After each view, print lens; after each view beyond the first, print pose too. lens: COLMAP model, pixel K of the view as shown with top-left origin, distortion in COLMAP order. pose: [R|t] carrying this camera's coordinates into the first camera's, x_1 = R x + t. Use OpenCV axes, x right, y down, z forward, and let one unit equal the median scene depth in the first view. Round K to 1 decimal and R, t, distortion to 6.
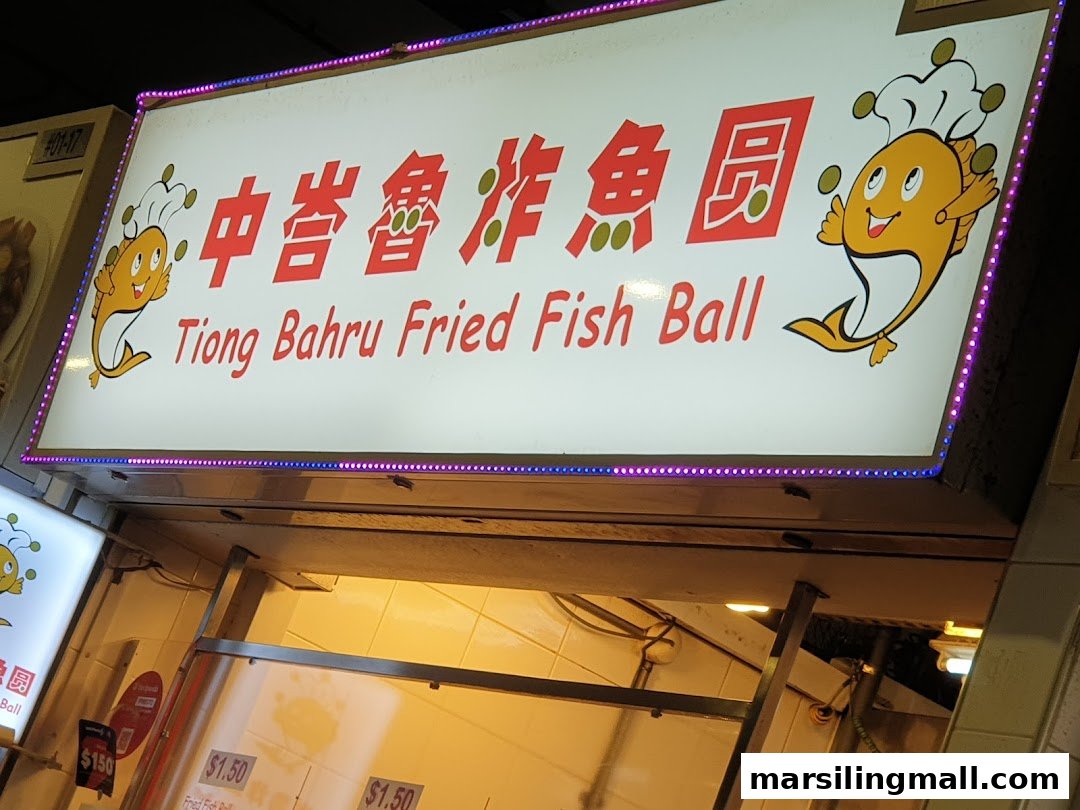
lens RADIAL K [[3081.8, 0, 540.0], [0, 3081.8, 405.0], [0, 0, 1]] dist [-0.418960, 13.470568]
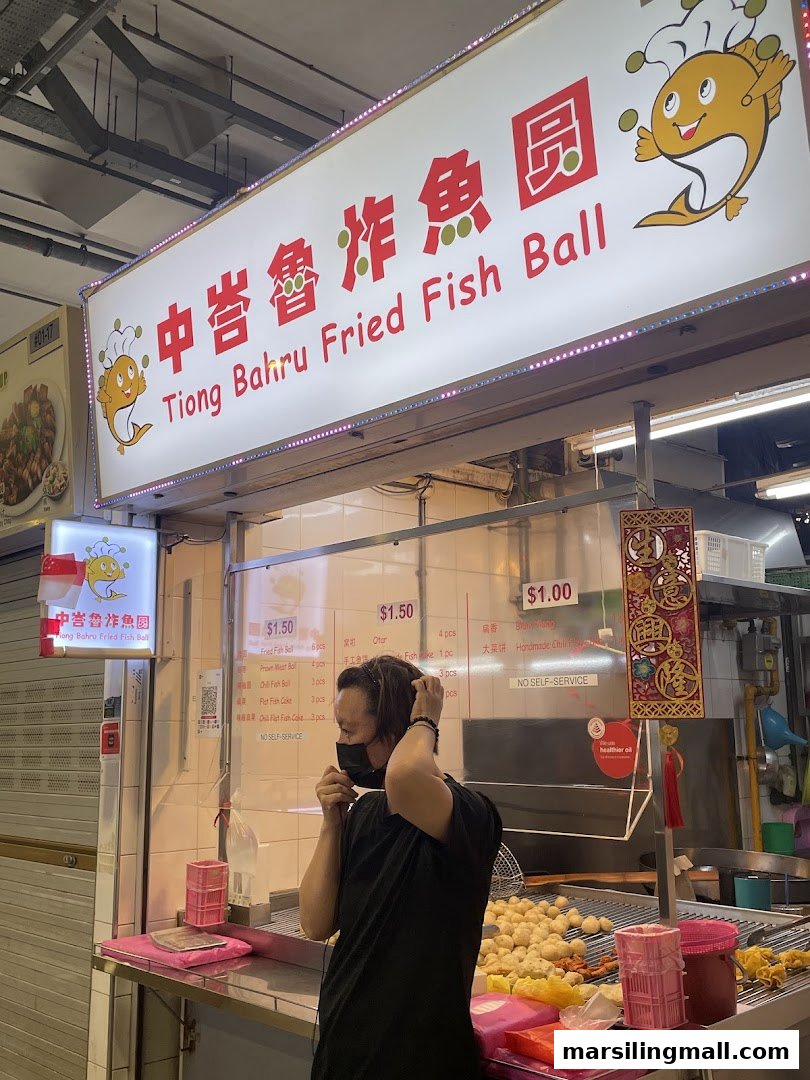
lens RADIAL K [[1104.8, 0, 405.0], [0, 1104.8, 540.0], [0, 0, 1]] dist [0.117022, -0.182905]
pose [[0.926136, -0.345248, 0.151905, -0.129518], [0.325160, 0.934883, 0.142355, 0.002289], [-0.191162, -0.082447, 0.978090, 0.406447]]
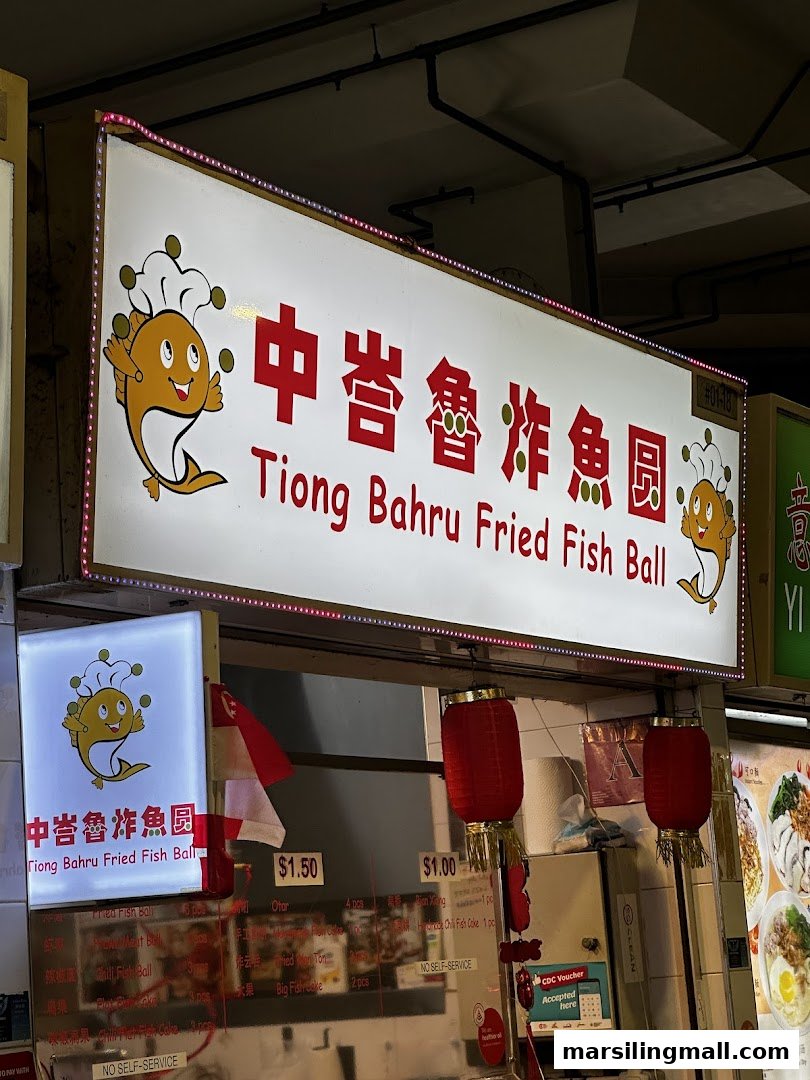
lens RADIAL K [[2472.2, 0, 405.0], [0, 2472.2, 540.0], [0, 0, 1]] dist [-0.249325, -0.009710]
pose [[-0.381866, -0.177628, 0.906988, -0.962889], [-0.309875, 0.949161, 0.055421, -0.066105], [-0.870722, -0.259889, -0.417495, 1.454891]]
